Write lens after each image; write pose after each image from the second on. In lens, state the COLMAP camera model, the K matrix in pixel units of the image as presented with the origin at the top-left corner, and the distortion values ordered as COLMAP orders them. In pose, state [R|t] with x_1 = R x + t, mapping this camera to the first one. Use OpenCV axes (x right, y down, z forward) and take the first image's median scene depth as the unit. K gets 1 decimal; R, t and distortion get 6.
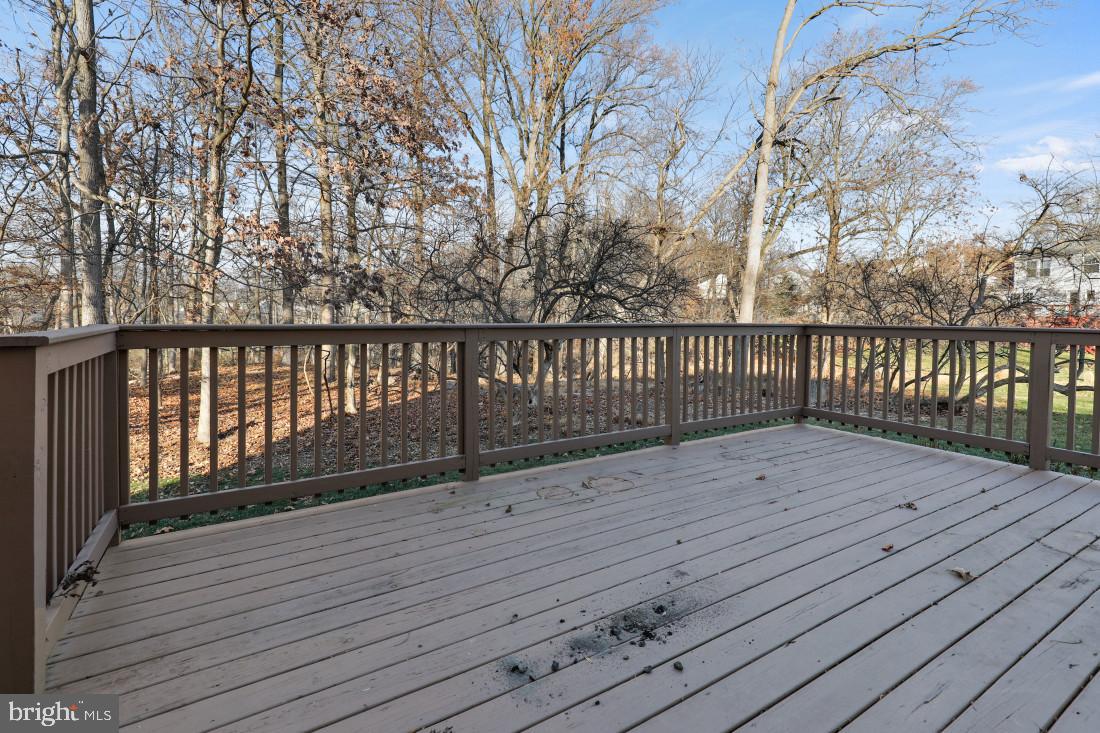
lens RADIAL K [[503.7, 0, 572.8], [0, 503.7, 319.1], [0, 0, 1]] dist [0.004237, 0.000331]
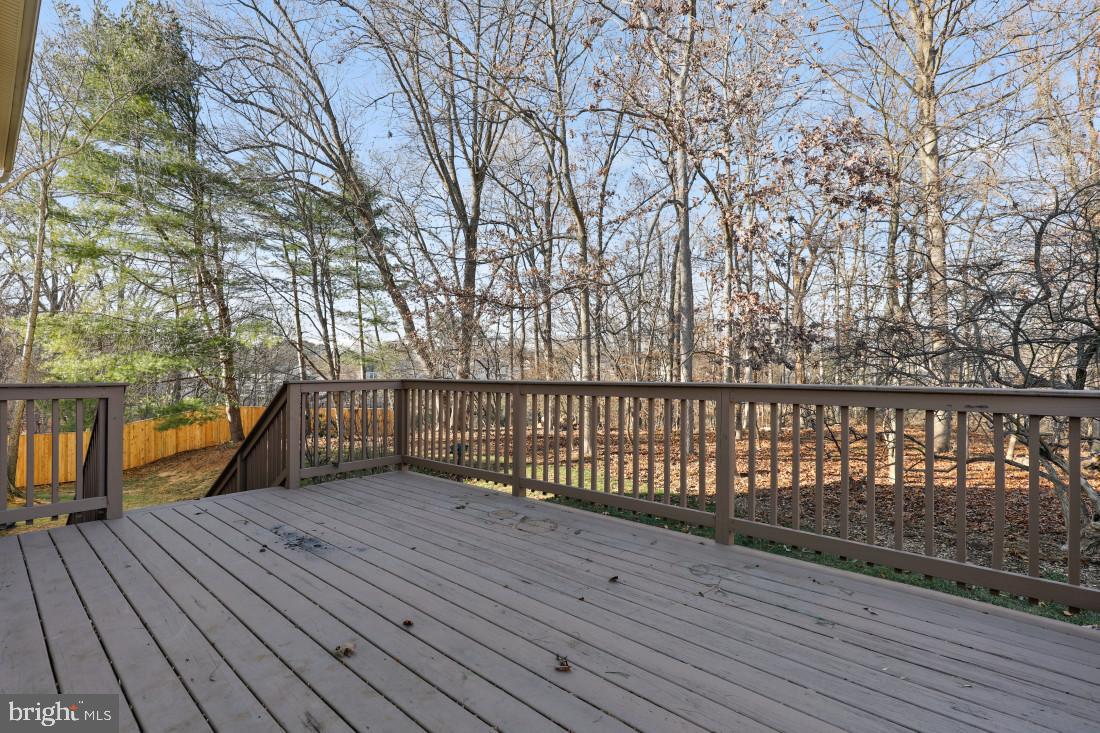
lens RADIAL K [[503.7, 0, 550.6], [0, 503.7, 368.1], [0, 0, 1]] dist [0.004237, 0.000331]
pose [[0.296277, -0.012137, -0.955025, 1.541964], [-0.009187, 0.999837, -0.015557, -0.004033], [0.955058, 0.013383, 0.296117, 0.937014]]
